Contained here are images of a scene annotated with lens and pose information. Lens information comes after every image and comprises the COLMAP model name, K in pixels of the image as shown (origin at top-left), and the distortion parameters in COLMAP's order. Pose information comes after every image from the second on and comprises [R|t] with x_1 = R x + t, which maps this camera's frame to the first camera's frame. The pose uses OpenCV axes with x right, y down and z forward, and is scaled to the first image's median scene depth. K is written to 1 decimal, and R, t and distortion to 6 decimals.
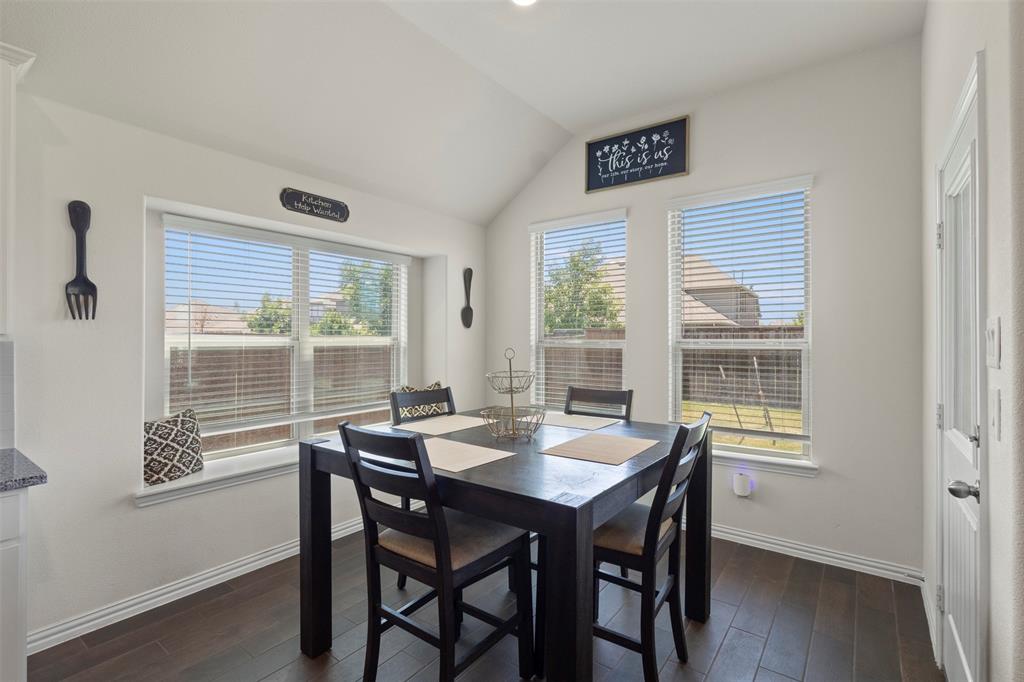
lens RADIAL K [[474.5, 0, 512.0], [0, 474.5, 341.0], [0, 0, 1]] dist [0.003596, 0.001568]
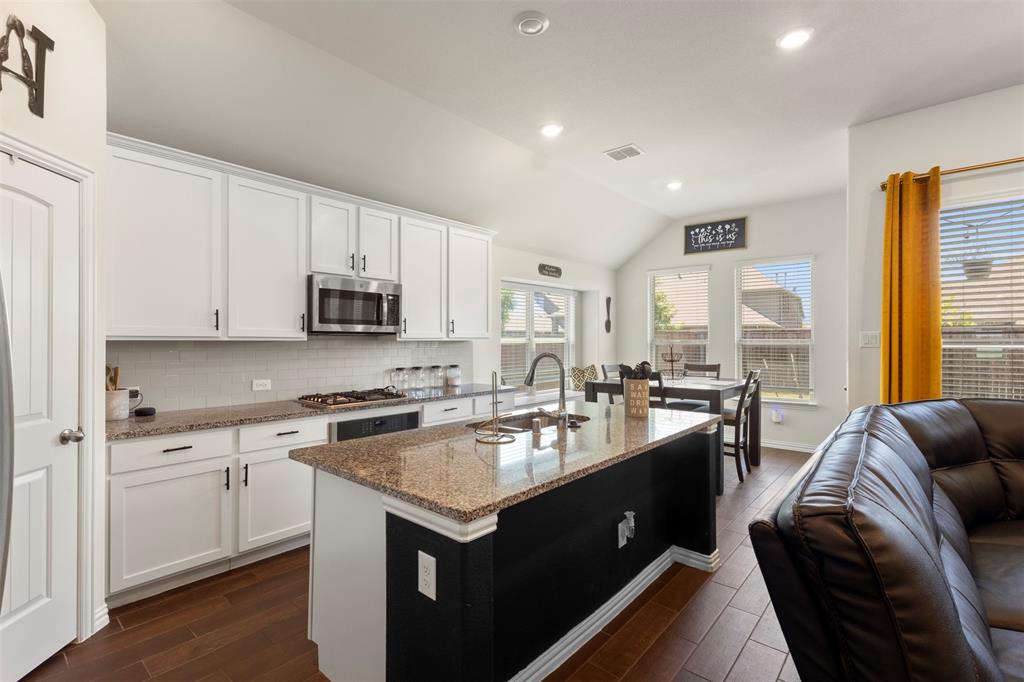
lens RADIAL K [[474.5, 0, 512.0], [0, 474.5, 341.0], [0, 0, 1]] dist [0.003596, 0.001568]
pose [[0.997369, 0.000229, -0.072498, -0.372886], [-0.000383, 0.999998, -0.002119, 0.007309], [0.072497, 0.002141, 0.997366, -0.834315]]
